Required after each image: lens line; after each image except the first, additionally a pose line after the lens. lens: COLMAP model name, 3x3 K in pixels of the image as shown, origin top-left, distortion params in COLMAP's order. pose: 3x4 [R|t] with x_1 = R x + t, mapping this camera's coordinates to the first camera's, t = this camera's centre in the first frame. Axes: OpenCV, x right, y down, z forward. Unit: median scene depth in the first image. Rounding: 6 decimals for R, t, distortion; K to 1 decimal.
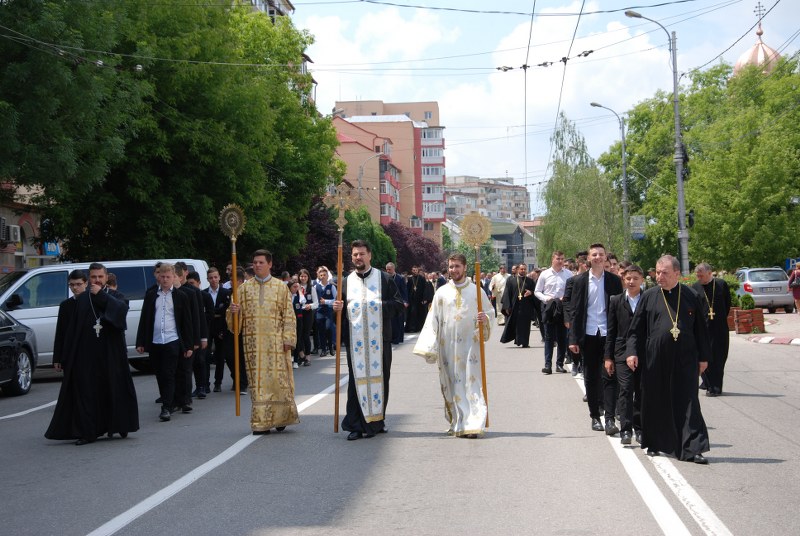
lens RADIAL K [[1660.9, 0, 400.0], [0, 1660.9, 268.0], [0, 0, 1]] dist [0.004928, -0.048844]
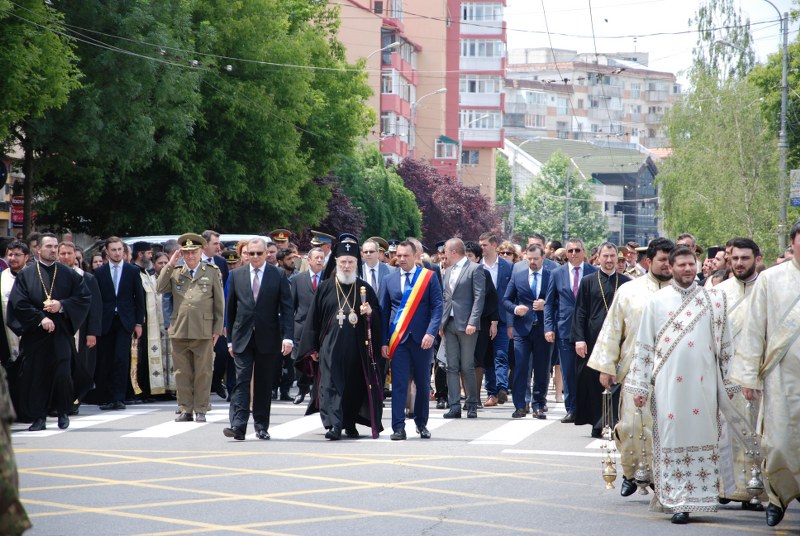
lens RADIAL K [[3652.5, 0, 400.8], [0, 3652.5, 286.3], [0, 0, 1]] dist [1.543684, 8.795080]
pose [[0.999468, 0.032613, 0.000249, -0.003468], [-0.032613, 0.999353, 0.015135, -0.001178], [0.000245, -0.015135, 0.999885, -0.153135]]
